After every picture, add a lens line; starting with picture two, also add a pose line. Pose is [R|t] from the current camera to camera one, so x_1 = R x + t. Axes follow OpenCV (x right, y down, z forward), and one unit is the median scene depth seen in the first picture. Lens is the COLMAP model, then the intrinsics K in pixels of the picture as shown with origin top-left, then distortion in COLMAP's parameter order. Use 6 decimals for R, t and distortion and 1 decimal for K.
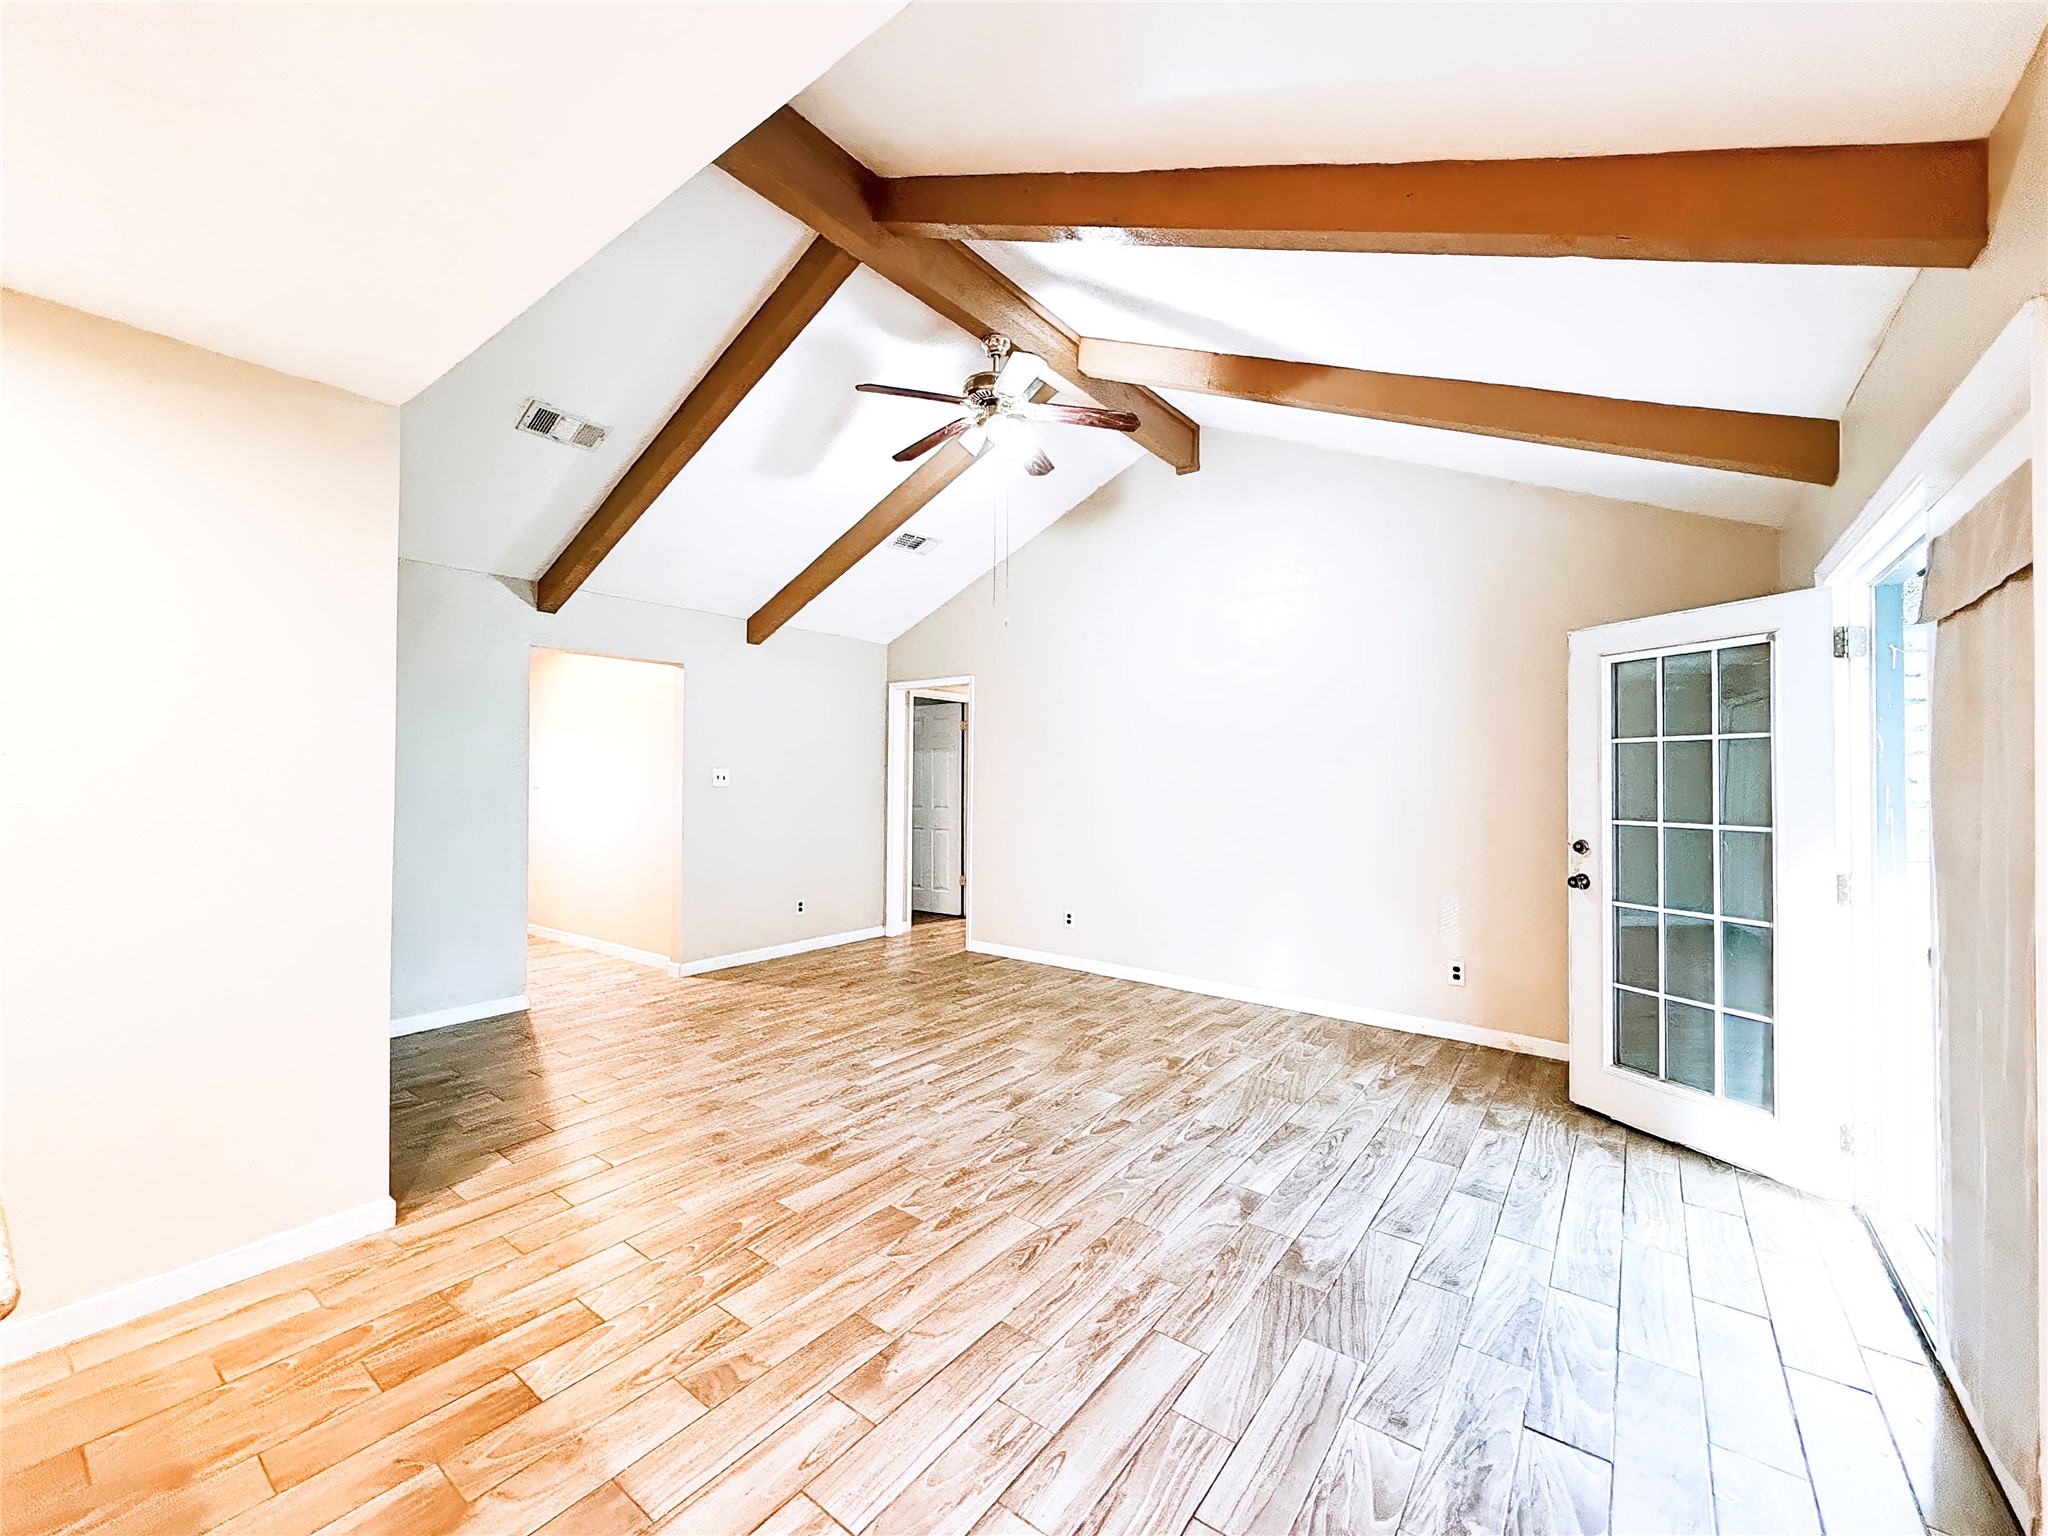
lens RADIAL K [[817.8, 0, 1031.1], [0, 817.8, 769.2], [0, 0, 1]] dist [-0.001369, 0.001374]
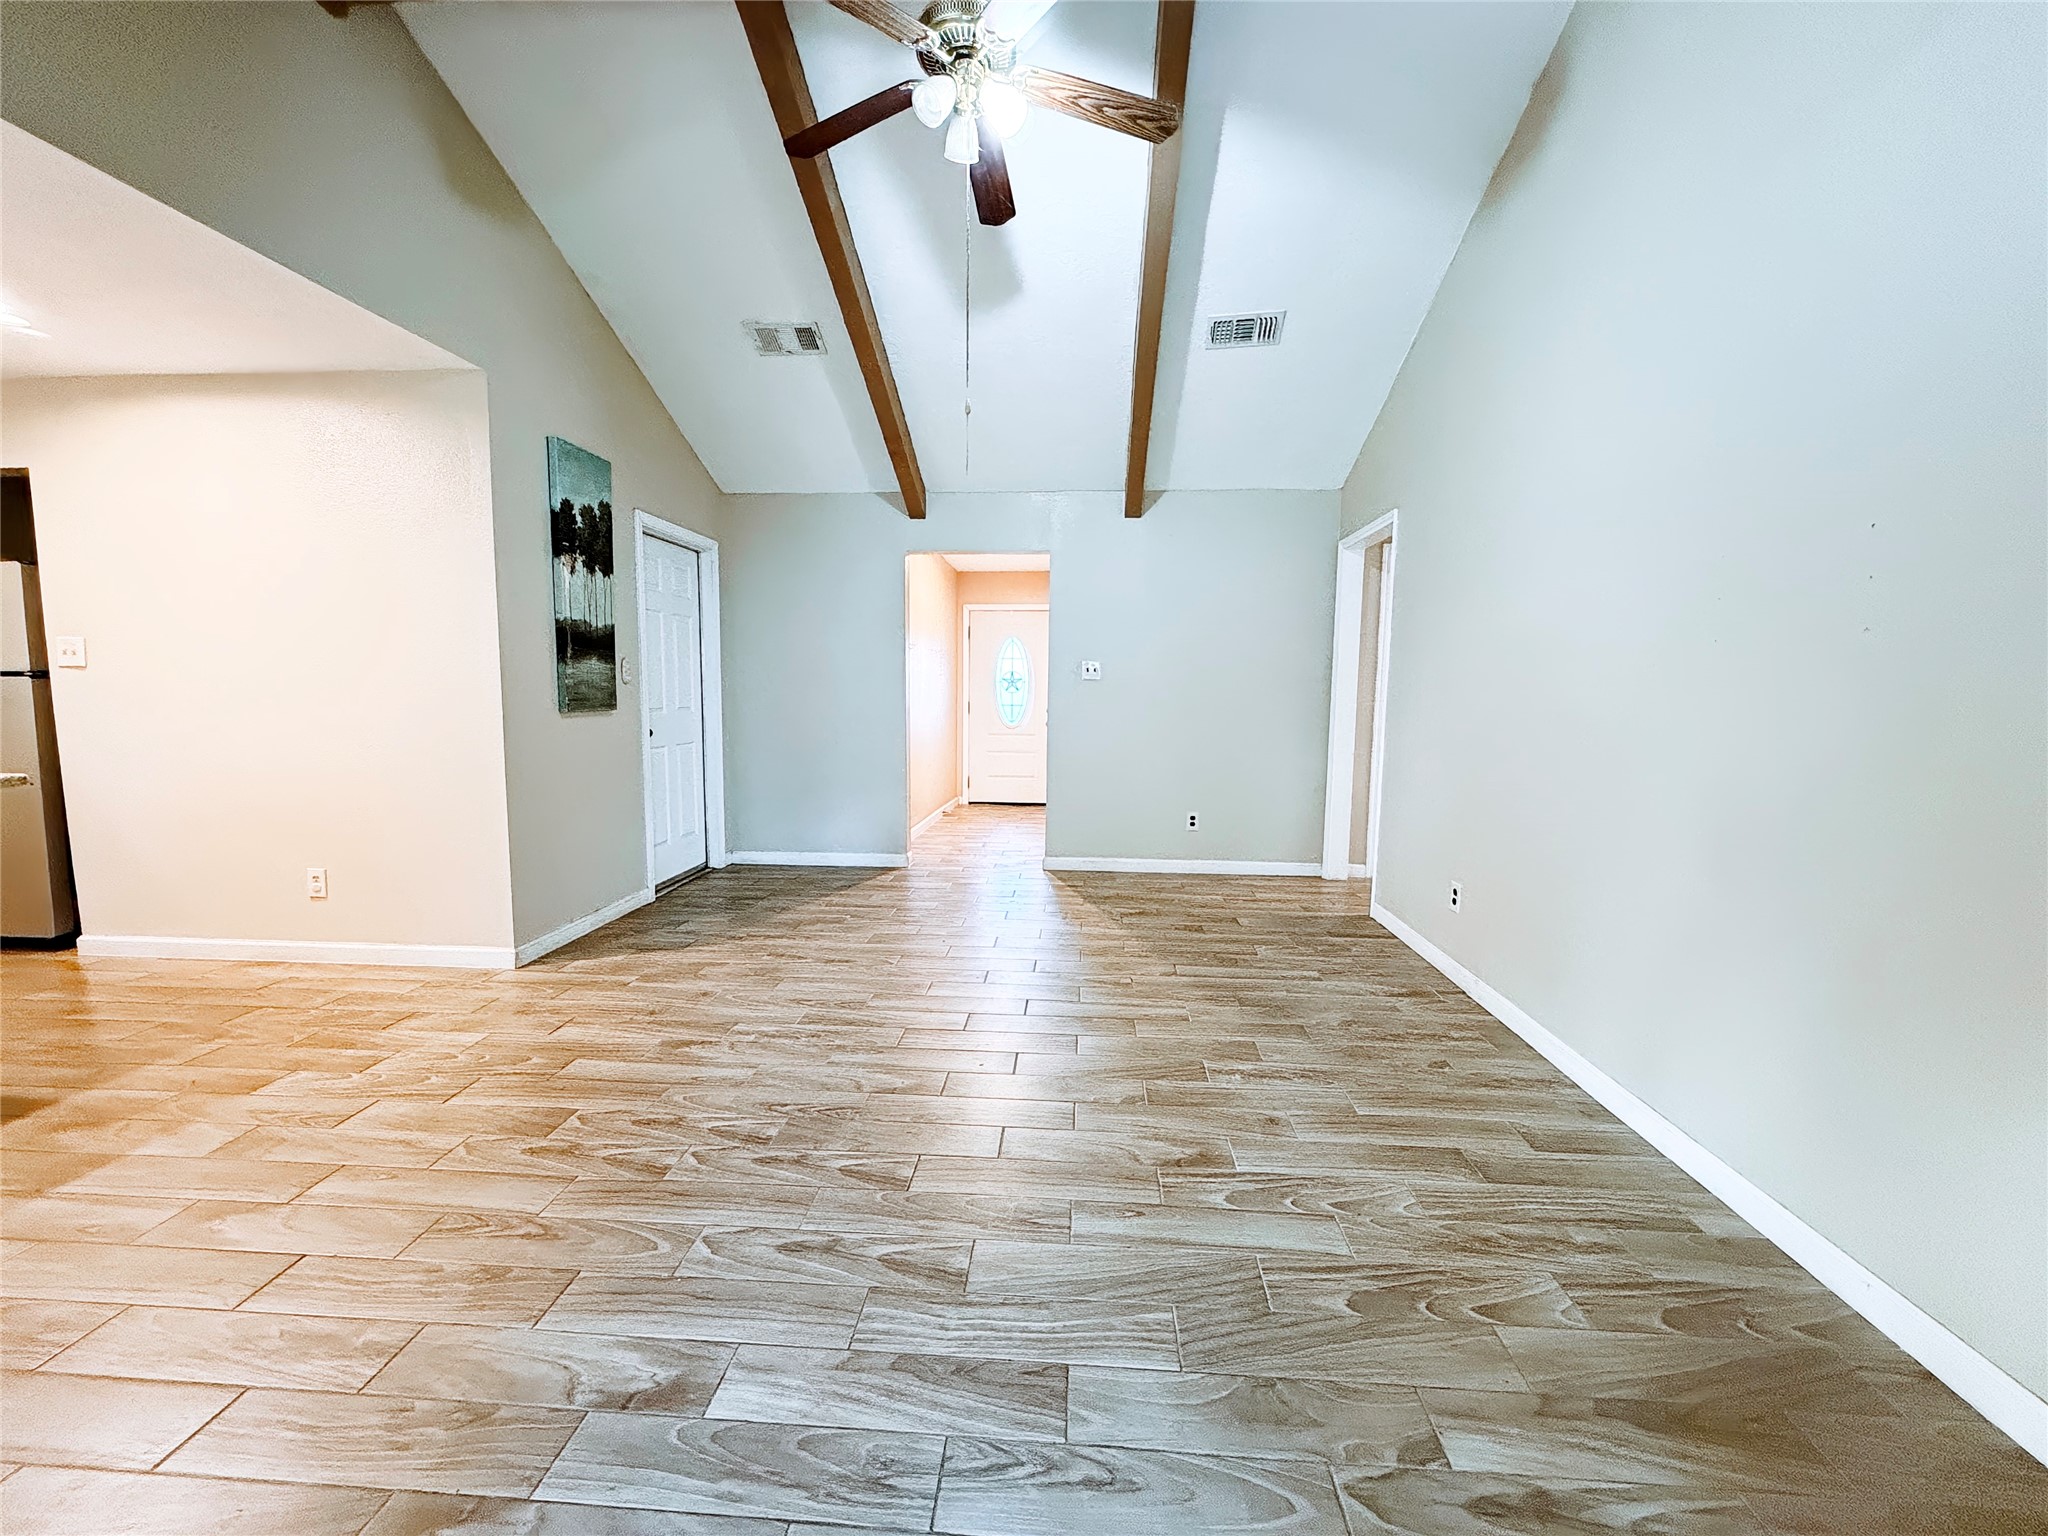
lens RADIAL K [[817.8, 0, 1030.5], [0, 817.8, 767.1], [0, 0, 1]] dist [-0.001369, 0.001374]
pose [[0.543270, 0.078236, -0.835905, 0.640352], [0.002084, 0.995520, 0.094530, 0.056090], [0.839556, -0.053097, 0.540673, 0.737350]]
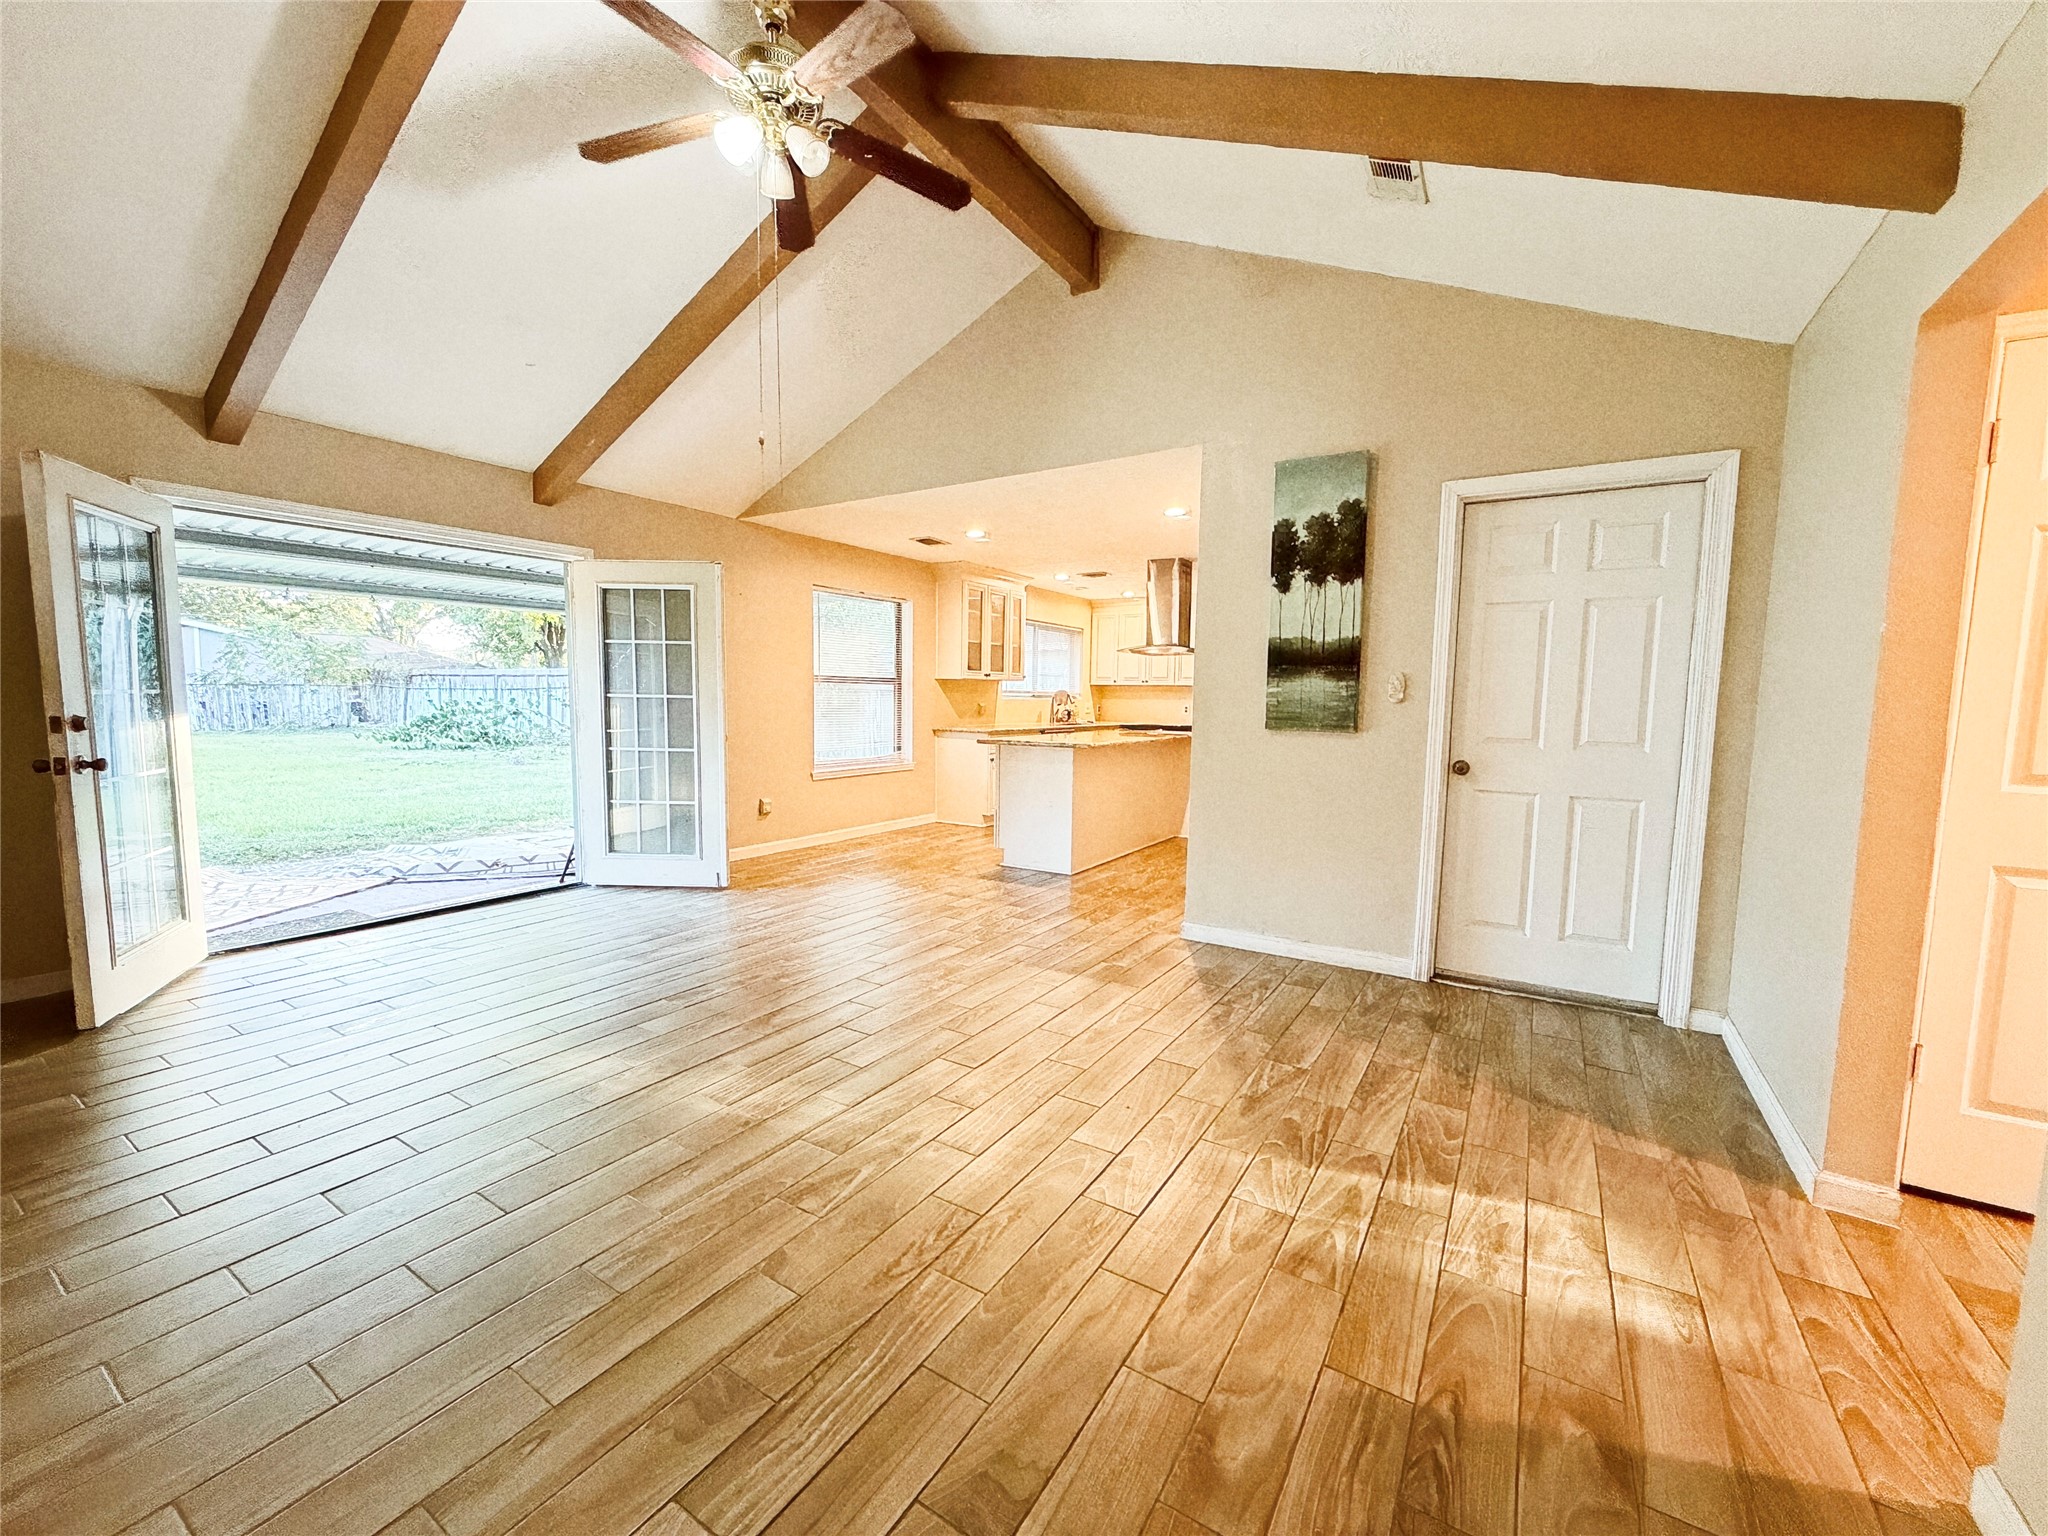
lens RADIAL K [[817.8, 0, 1025.1], [0, 817.8, 762.5], [0, 0, 1]] dist [-0.001369, 0.001374]
pose [[-0.996707, -0.016492, -0.079388, -0.229902], [-0.022215, 0.997175, 0.071756, 0.056419], [0.077981, 0.073283, -0.994258, 1.948458]]
